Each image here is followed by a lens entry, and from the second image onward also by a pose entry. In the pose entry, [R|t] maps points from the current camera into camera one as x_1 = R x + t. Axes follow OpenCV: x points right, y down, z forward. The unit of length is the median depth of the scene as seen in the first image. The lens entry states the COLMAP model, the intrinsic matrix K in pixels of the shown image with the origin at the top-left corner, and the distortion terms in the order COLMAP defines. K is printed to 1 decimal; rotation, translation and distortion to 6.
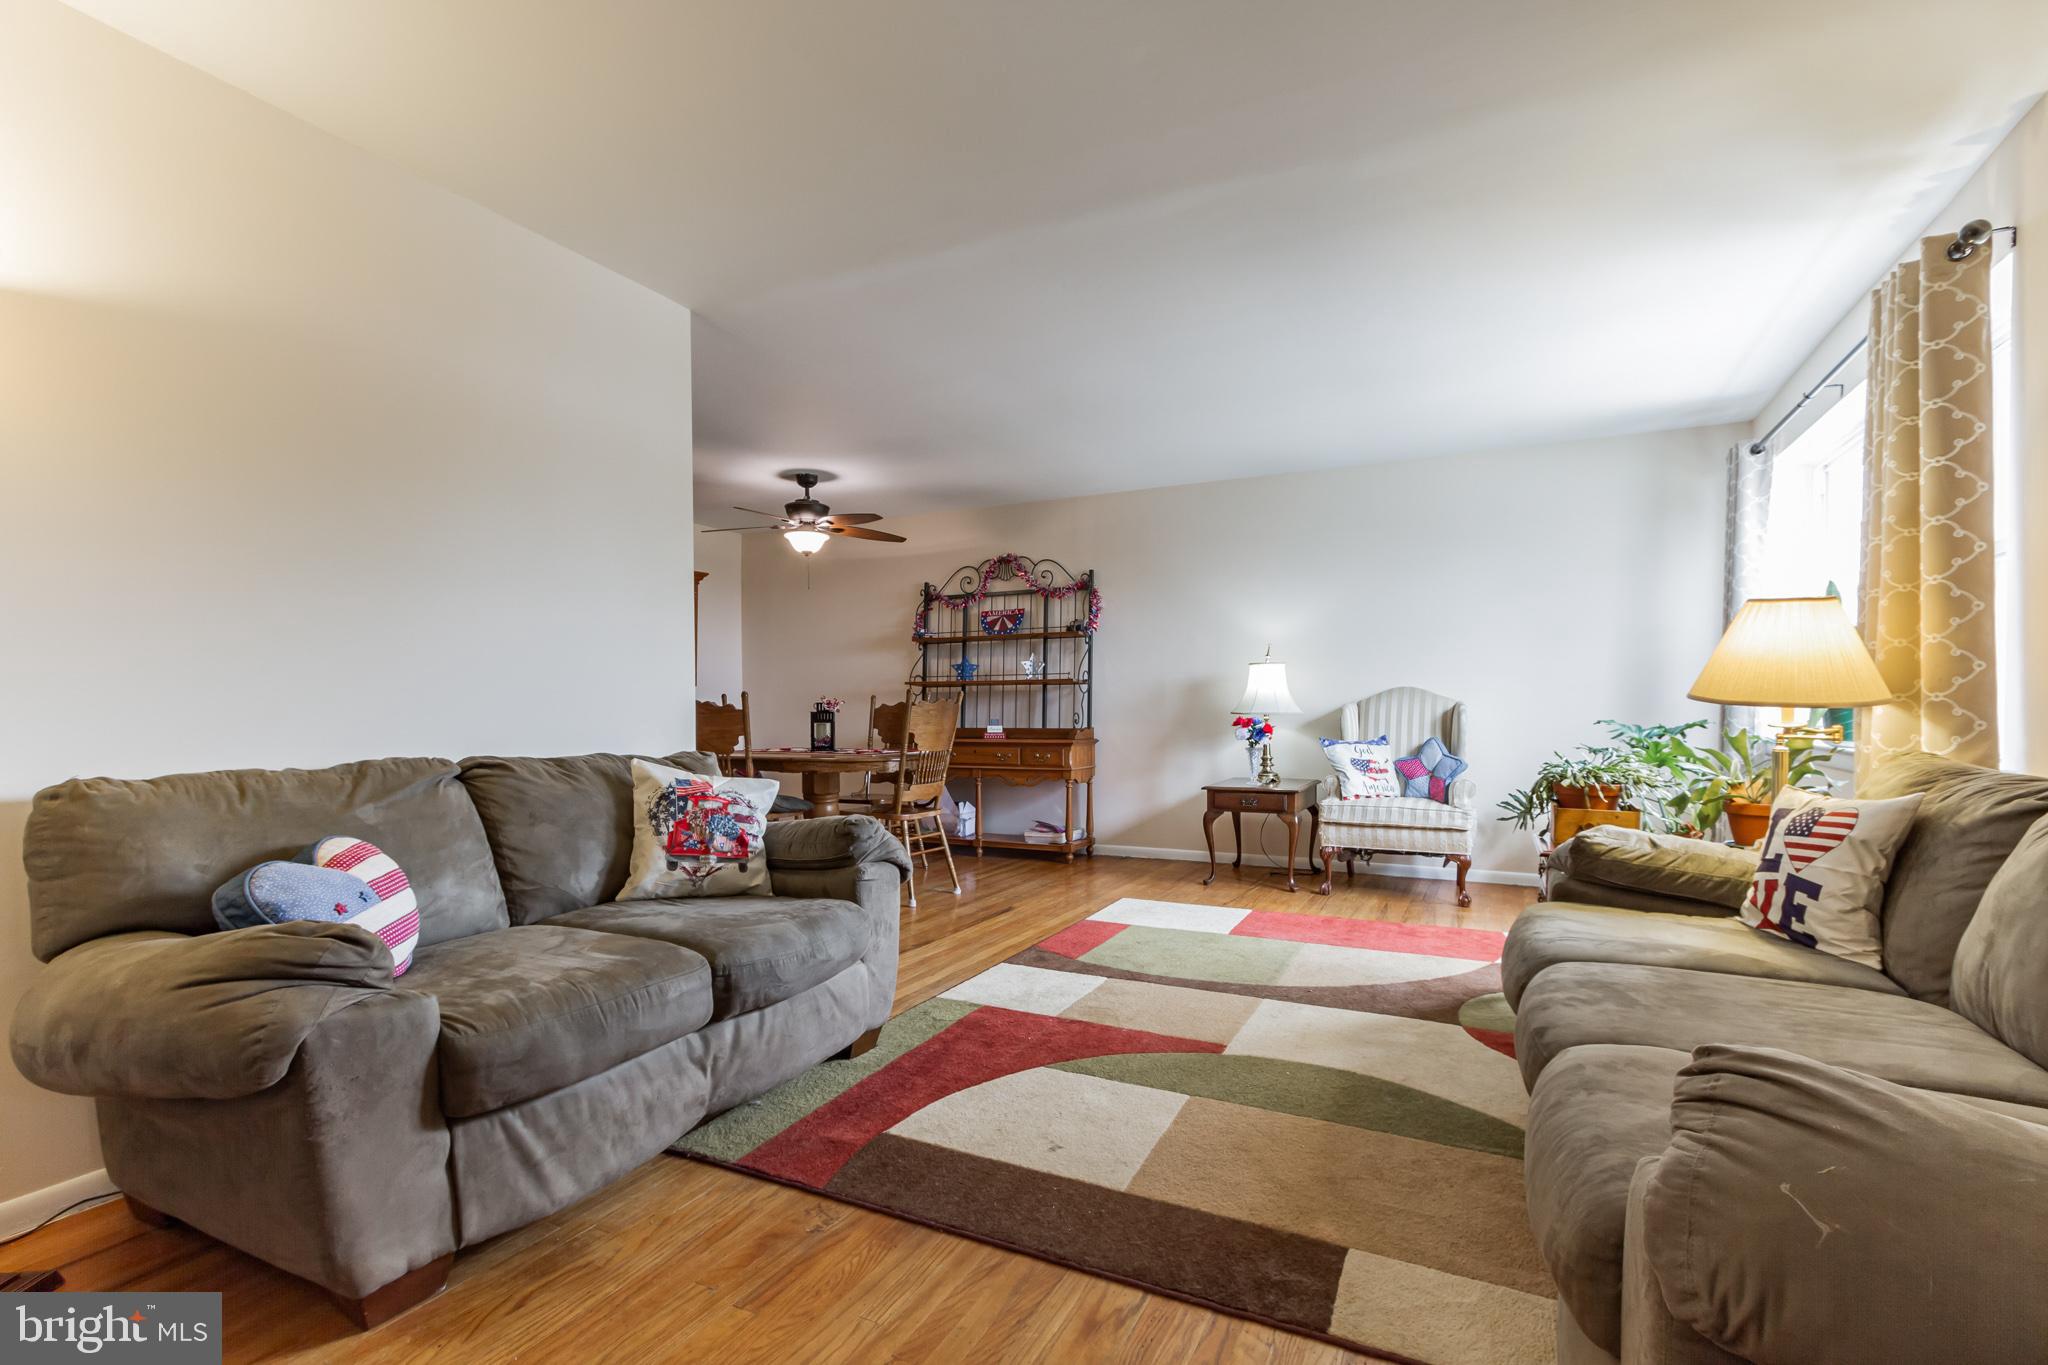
lens RADIAL K [[945.7, 0, 996.1], [0, 945.7, 731.3], [0, 0, 1]] dist [-0.001279, -0.000094]
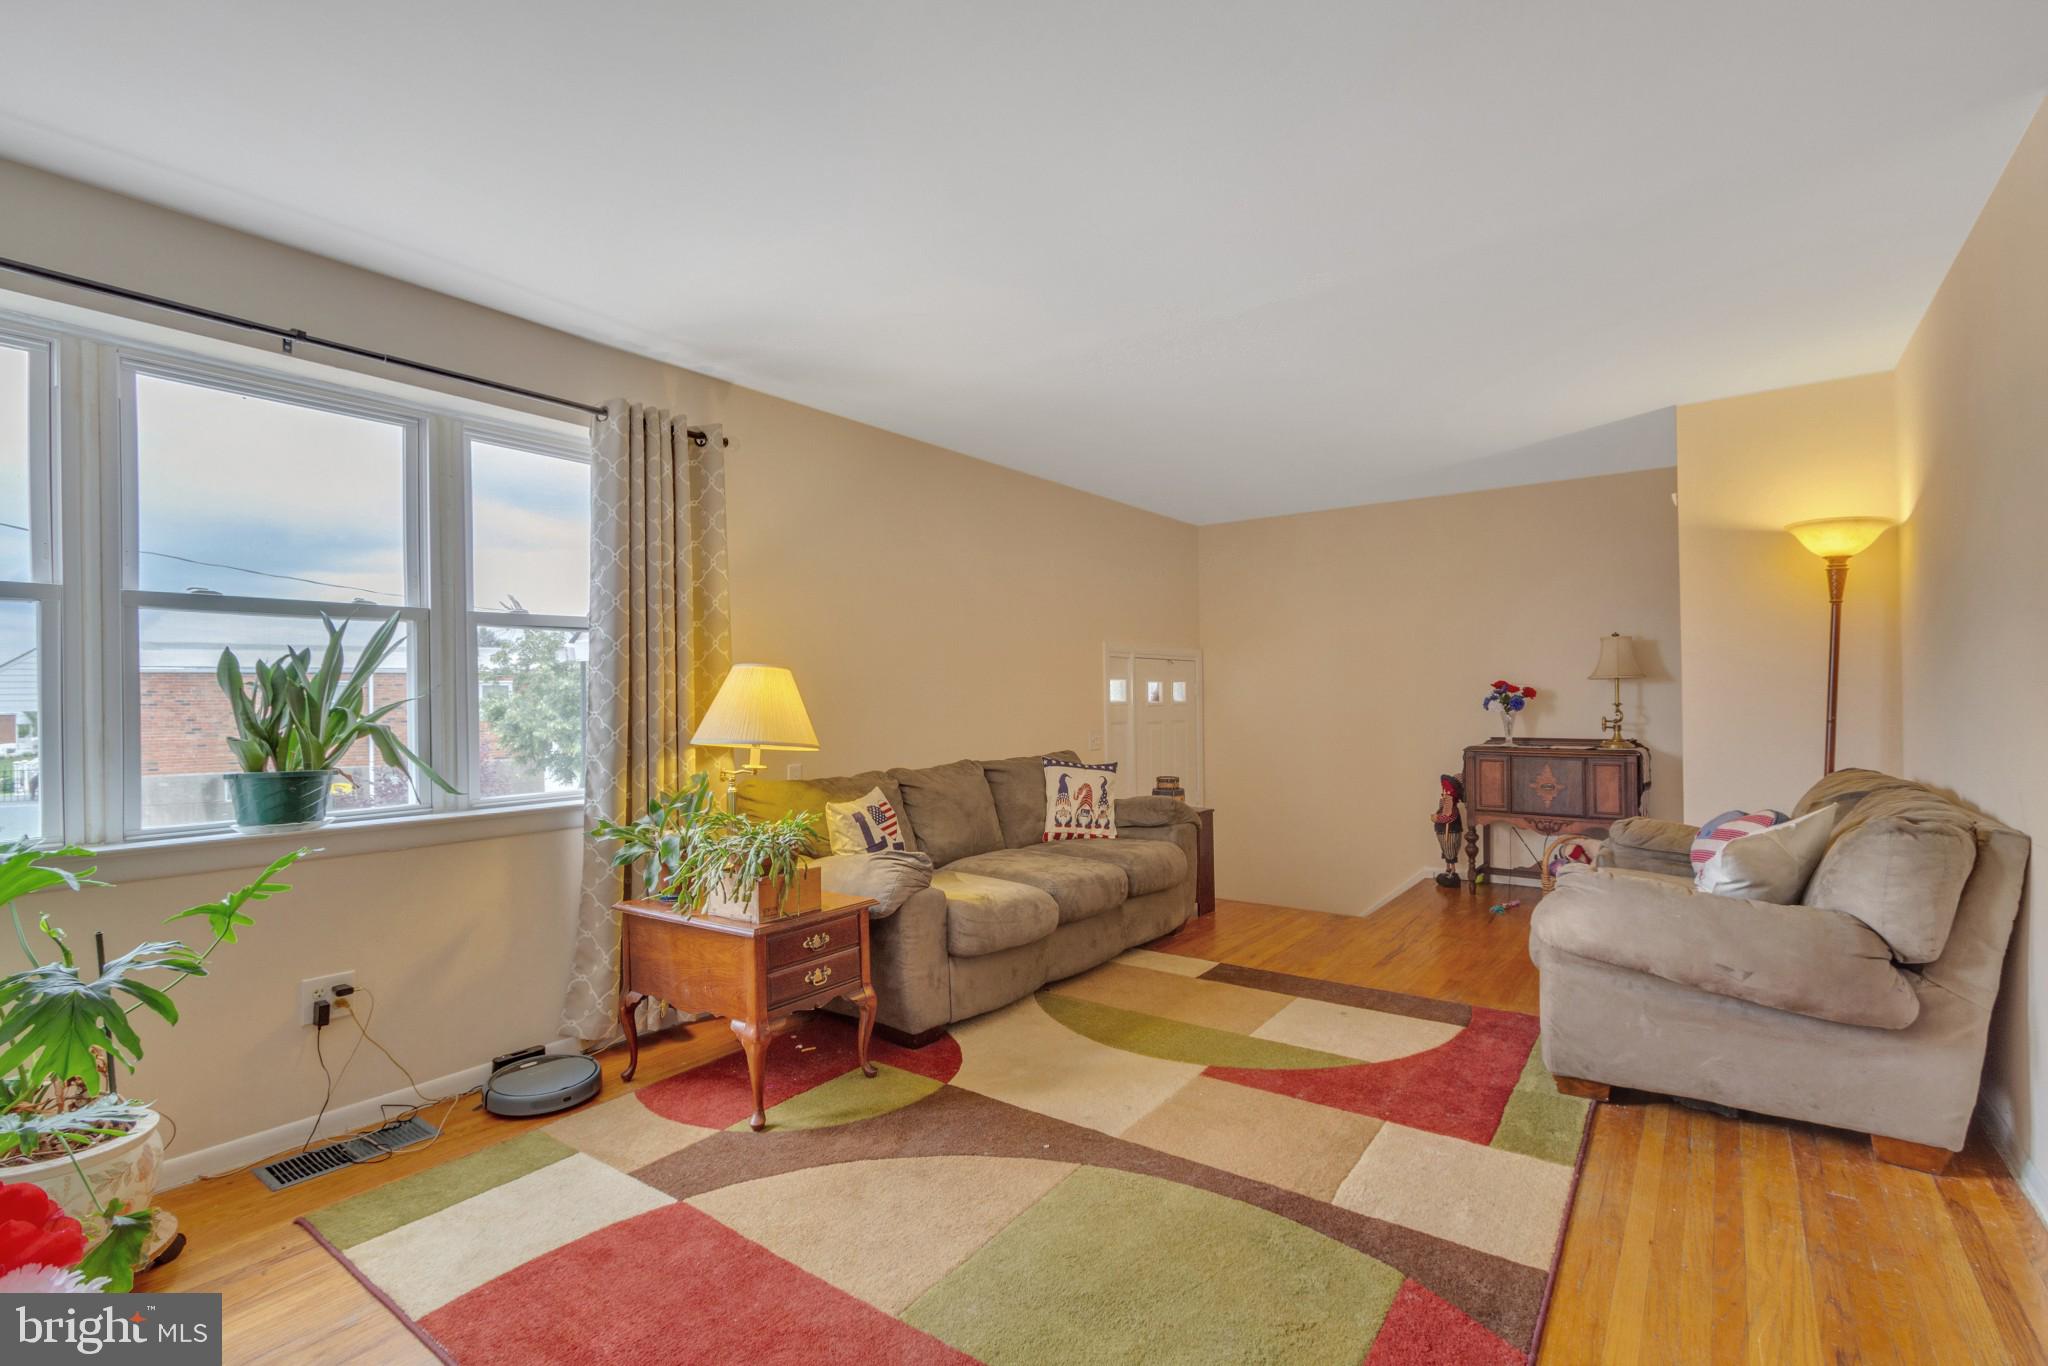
lens RADIAL K [[942.8, 0, 1025.6], [0, 942.8, 690.6], [0, 0, 1]] dist [0.002945, -0.000628]
pose [[-0.989795, 0.020296, 0.141047, 0.151826], [0.022915, 0.999593, 0.016966, -0.061263], [-0.140646, 0.020025, -0.989857, 1.104118]]
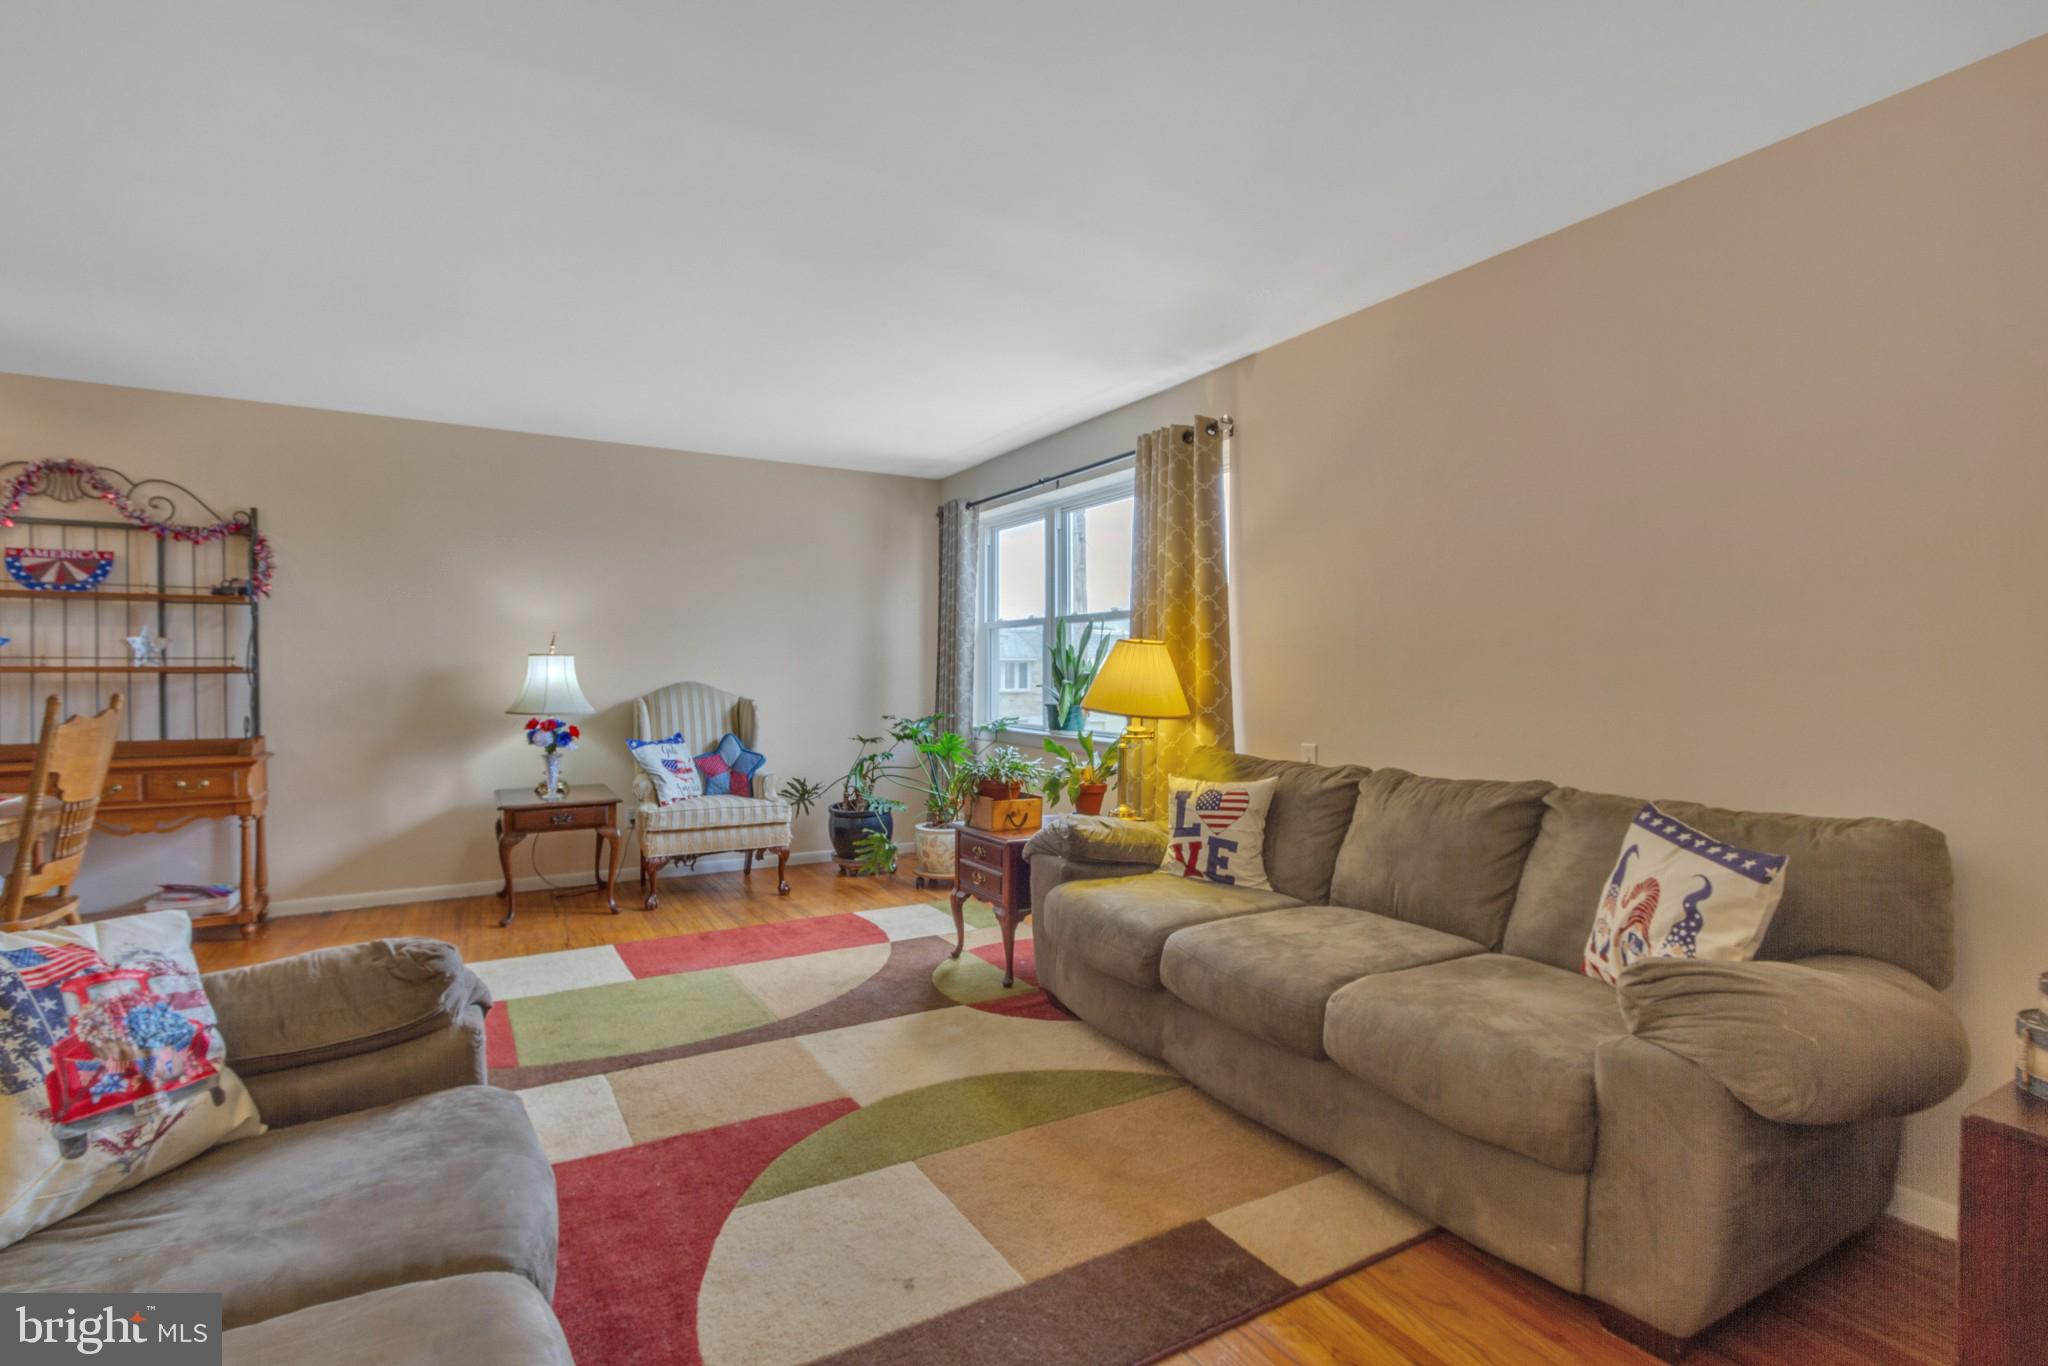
lens RADIAL K [[964.0, 0, 1018.0], [0, 964.0, 704.2], [0, 0, 1]] dist [-0.002419, 0.000005]
pose [[0.533025, -0.021233, 0.845833, -0.246749], [0.016758, 0.999754, 0.014536, -0.034598], [-0.845934, 0.006426, 0.533249, 0.189370]]
